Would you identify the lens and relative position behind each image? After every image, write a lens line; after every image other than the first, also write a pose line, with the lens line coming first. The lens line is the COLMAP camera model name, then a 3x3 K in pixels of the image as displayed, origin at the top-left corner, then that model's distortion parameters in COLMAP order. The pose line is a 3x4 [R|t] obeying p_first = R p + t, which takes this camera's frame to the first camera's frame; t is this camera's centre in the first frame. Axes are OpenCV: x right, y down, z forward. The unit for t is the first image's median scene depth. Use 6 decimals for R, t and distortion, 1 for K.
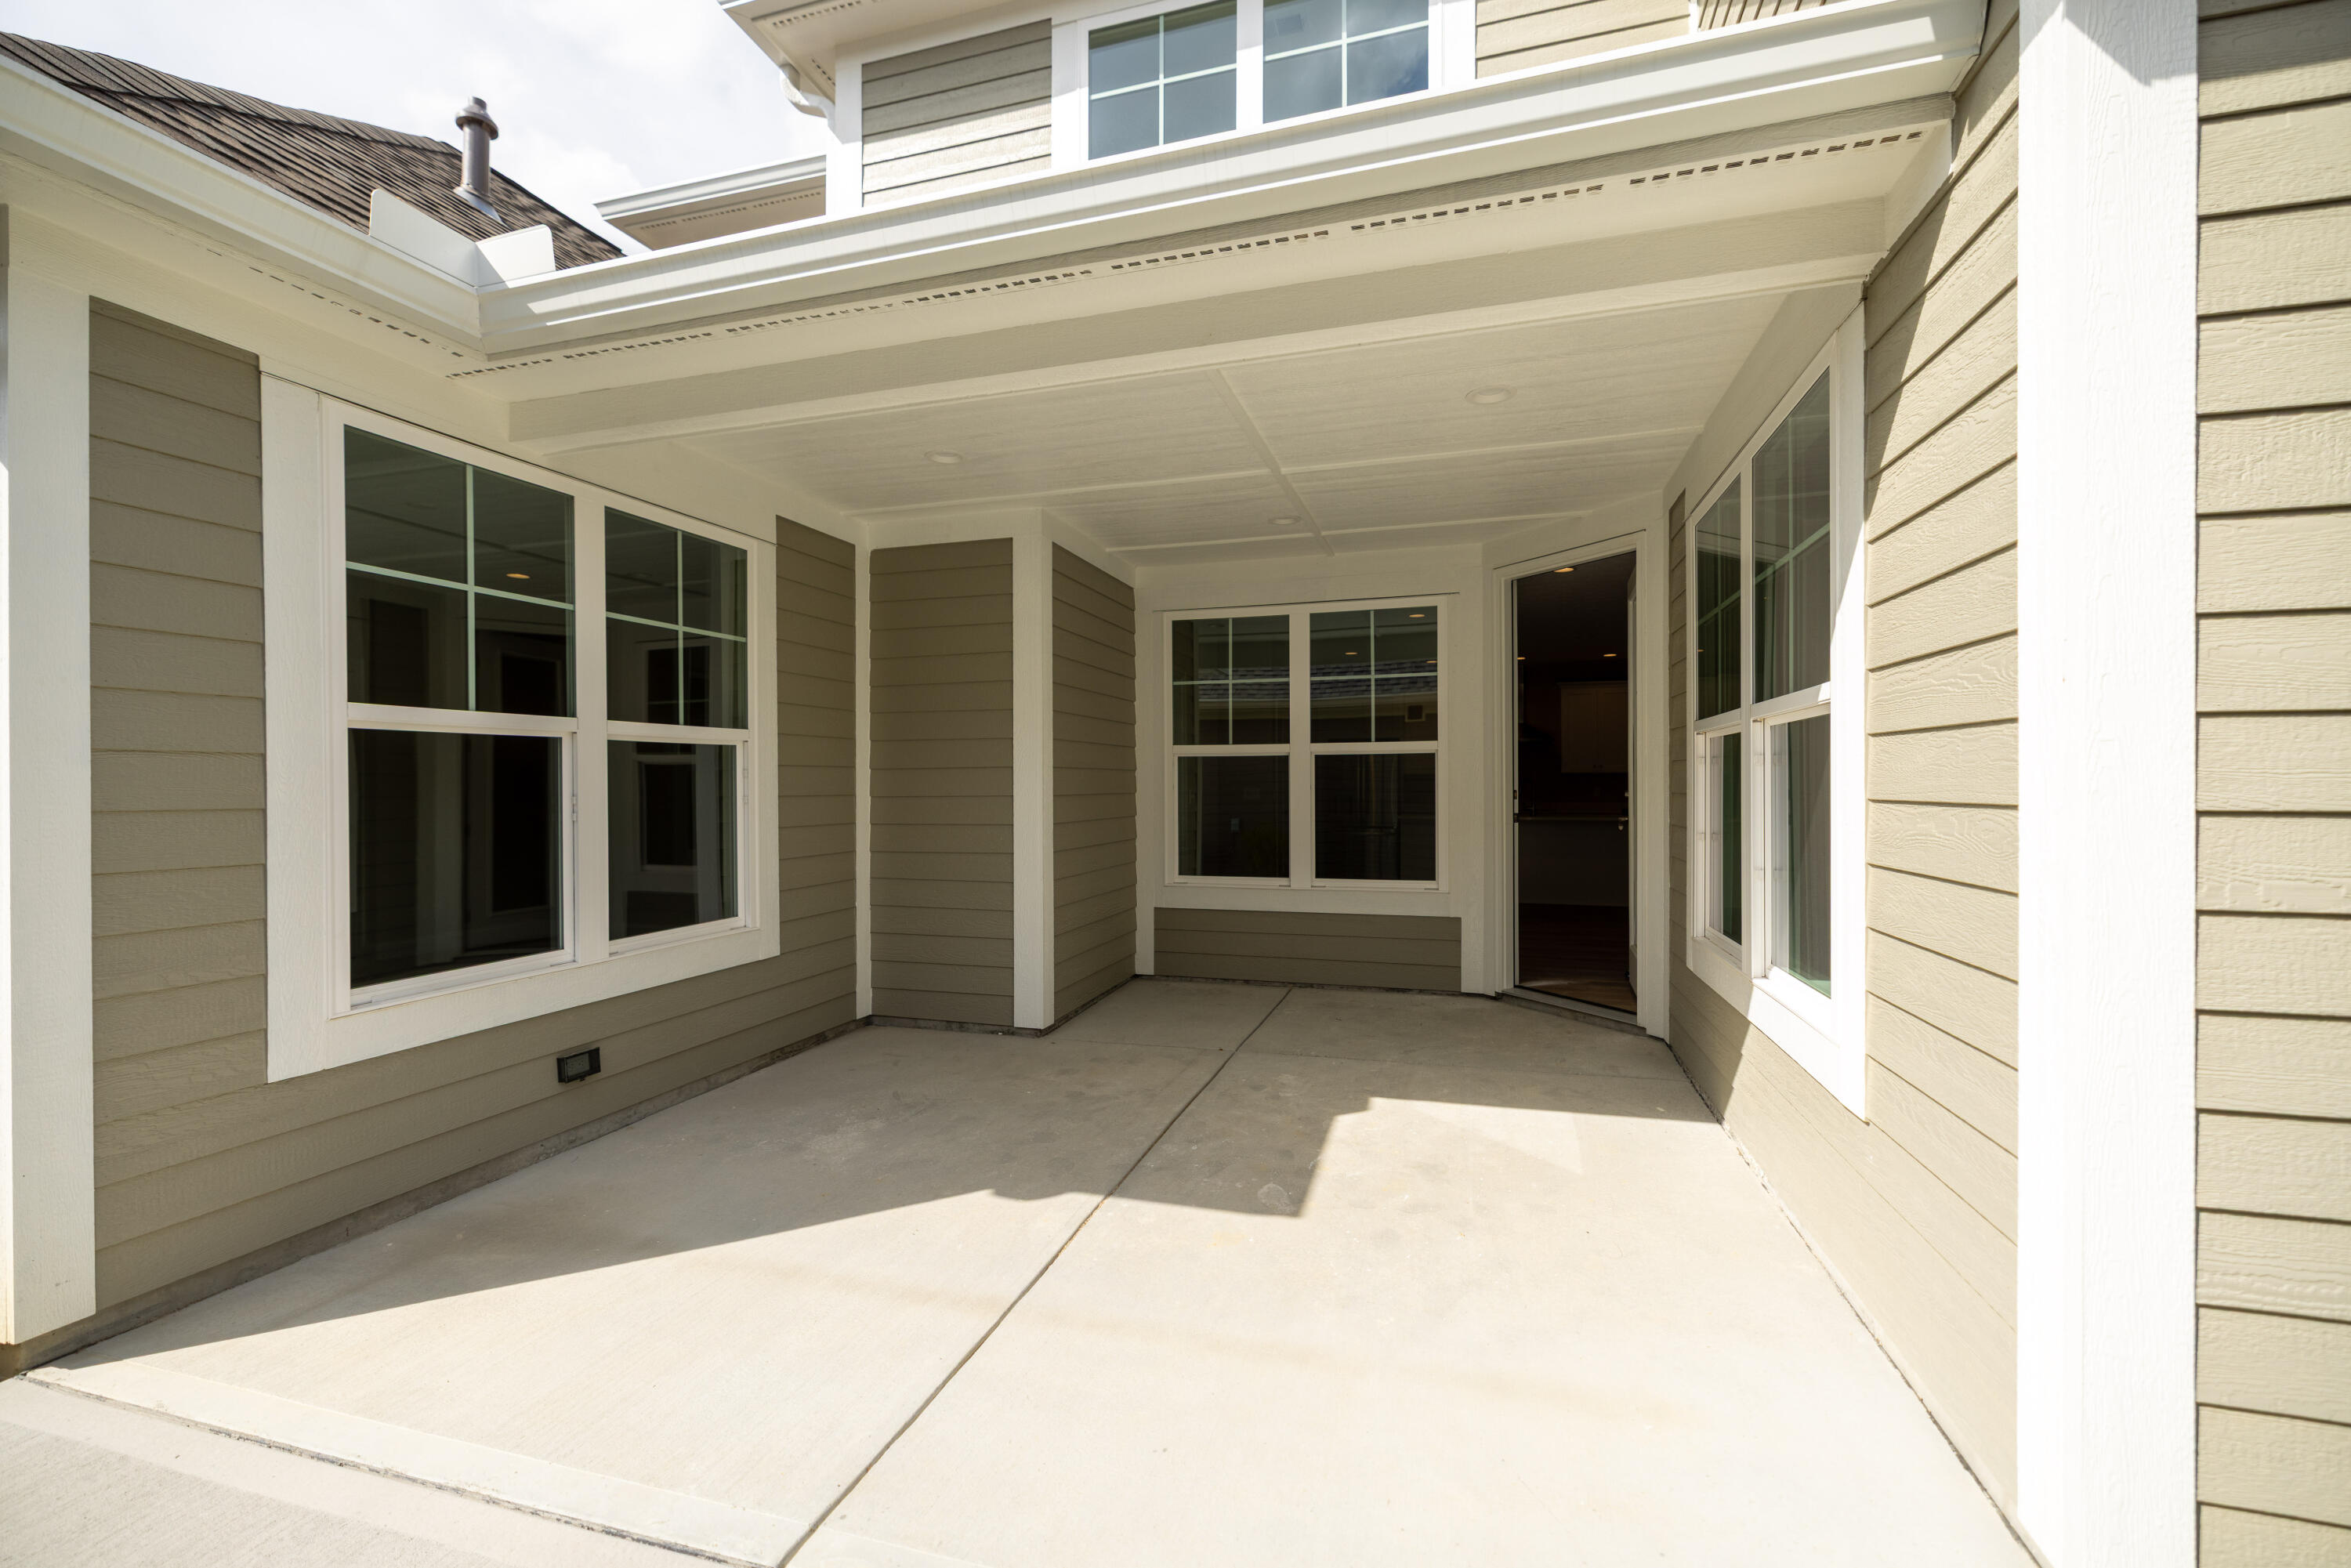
lens RADIAL K [[975.7, 0, 1167.6], [0, 975.7, 784.3], [0, 0, 1]] dist [0.001479, -0.000427]
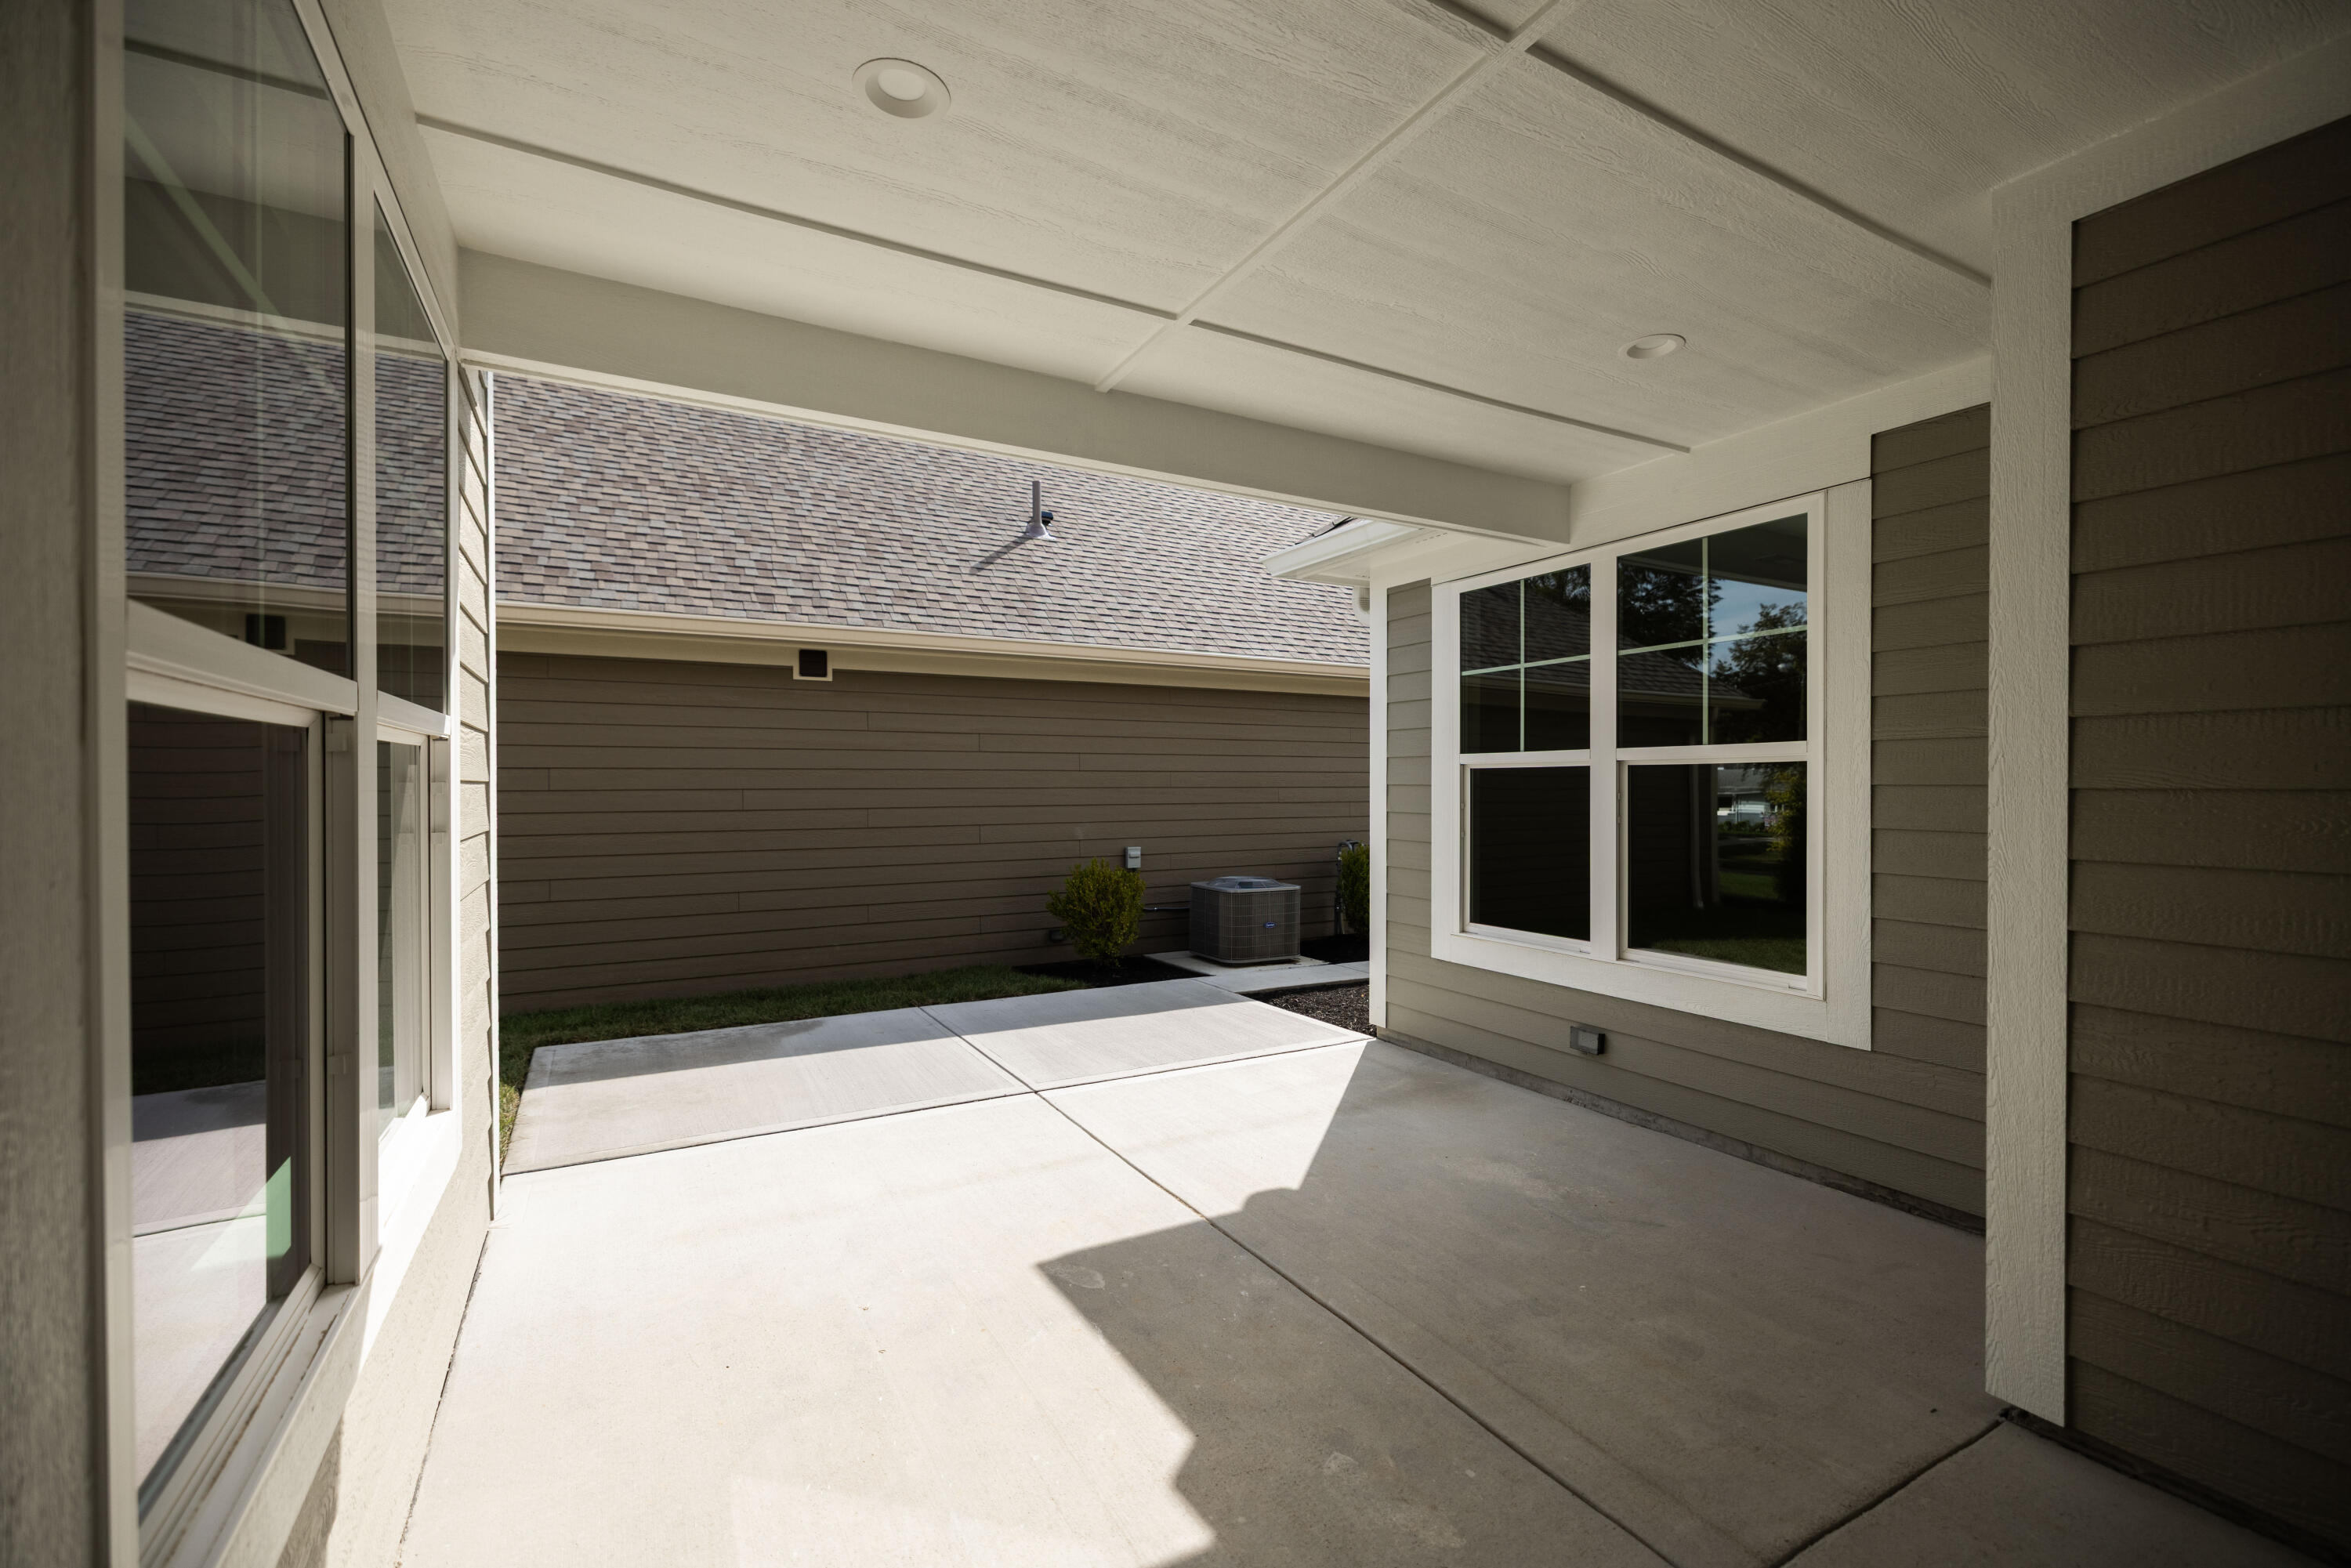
lens RADIAL K [[987.3, 0, 1165.2], [0, 987.3, 782.3], [0, 0, 1]] dist [0.000720, -0.000182]
pose [[-0.691206, 0.007981, -0.722614, 0.613167], [0.004554, 0.999967, 0.006688, -0.037435], [0.722644, 0.001332, -0.691219, 1.443741]]
